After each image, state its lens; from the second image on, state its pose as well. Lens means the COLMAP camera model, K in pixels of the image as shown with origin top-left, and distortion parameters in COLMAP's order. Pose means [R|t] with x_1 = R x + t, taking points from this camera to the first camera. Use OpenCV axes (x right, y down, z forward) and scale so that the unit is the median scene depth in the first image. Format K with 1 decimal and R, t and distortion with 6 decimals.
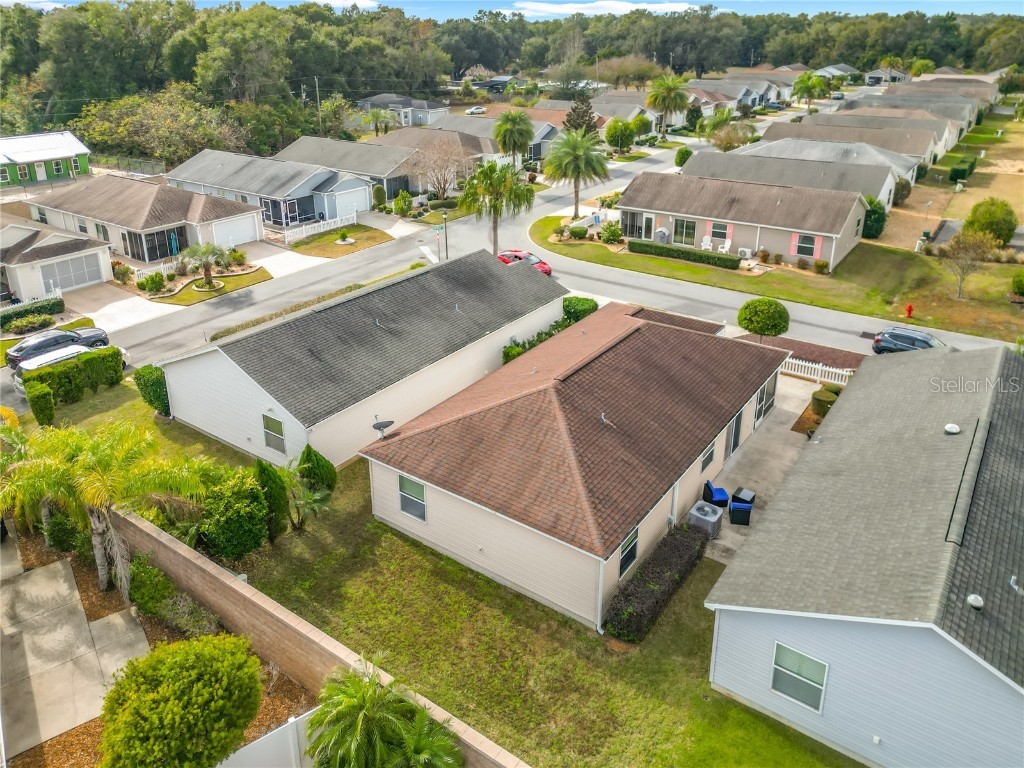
lens RADIAL K [[731.5, 0, 485.4], [0, 731.5, 342.5], [0, 0, 1]] dist [0.067747, -0.074057]
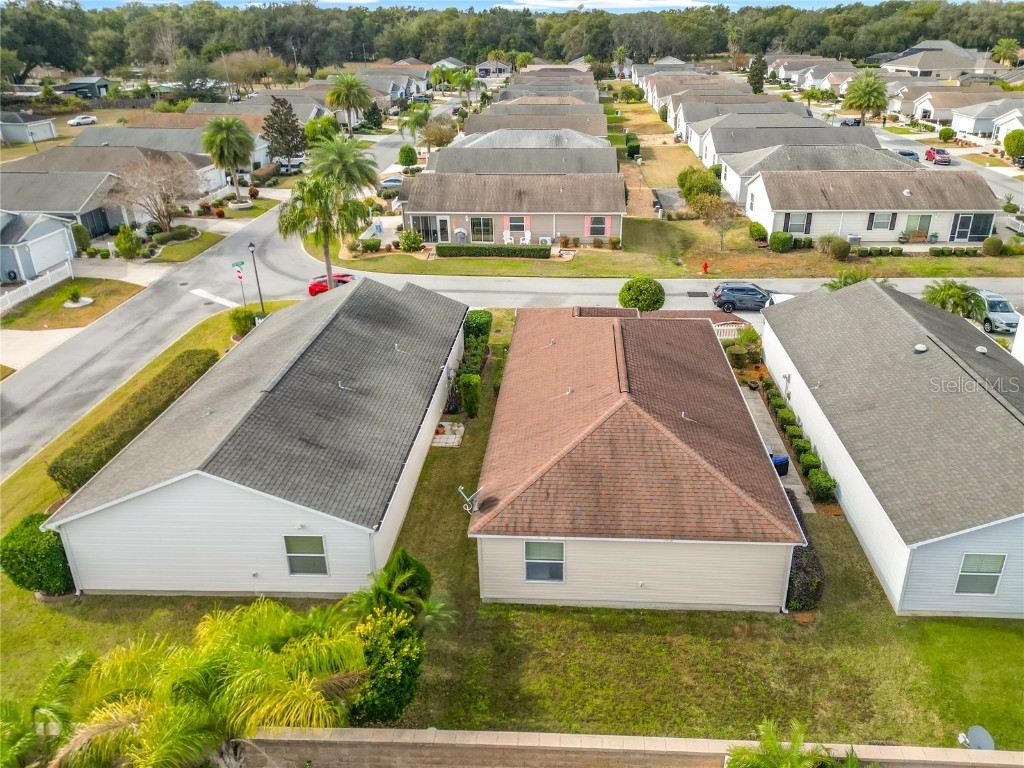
lens RADIAL K [[725.3, 0, 539.9], [0, 725.3, 384.9], [0, 0, 1]] dist [0.062813, -0.052840]
pose [[0.829244, -0.247463, 0.501116, -0.213046], [0.218356, 0.968819, 0.117093, -0.042869], [-0.514466, 0.012323, 0.857422, 0.107284]]
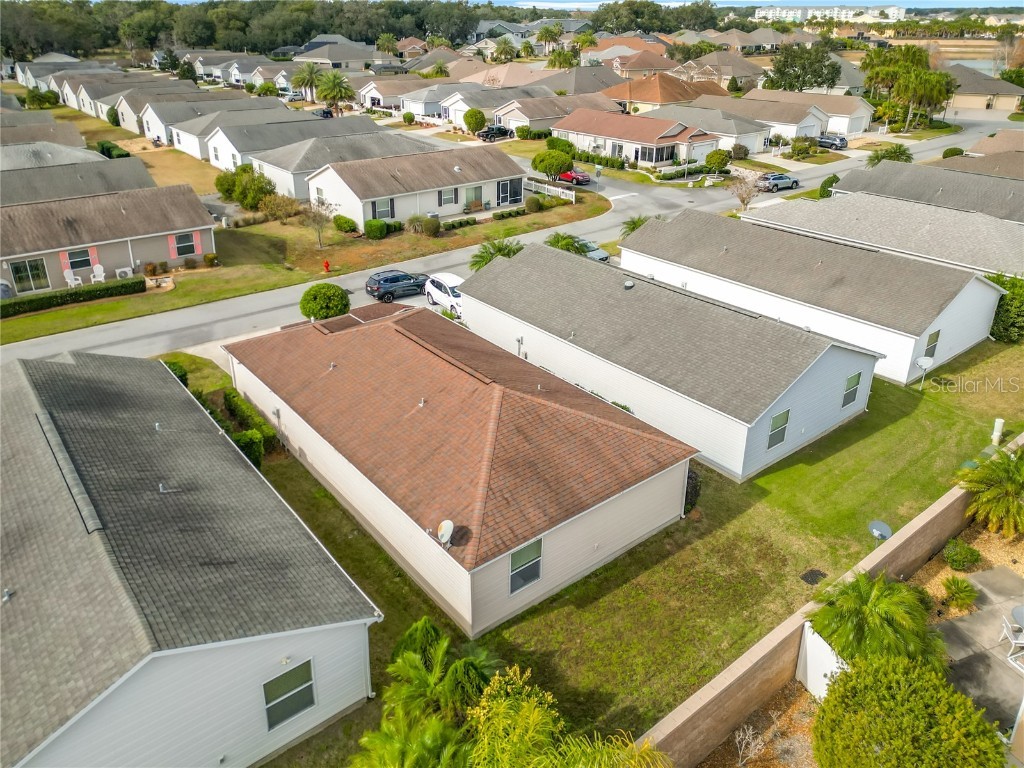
lens RADIAL K [[738.8, 0, 500.5], [0, 738.8, 373.0], [0, 0, 1]] dist [0.083837, -0.092076]
pose [[0.258690, -0.413746, 0.872865, -0.335226], [0.375690, 0.875574, 0.303687, -0.113415], [-0.889908, 0.249366, 0.381943, 0.276132]]
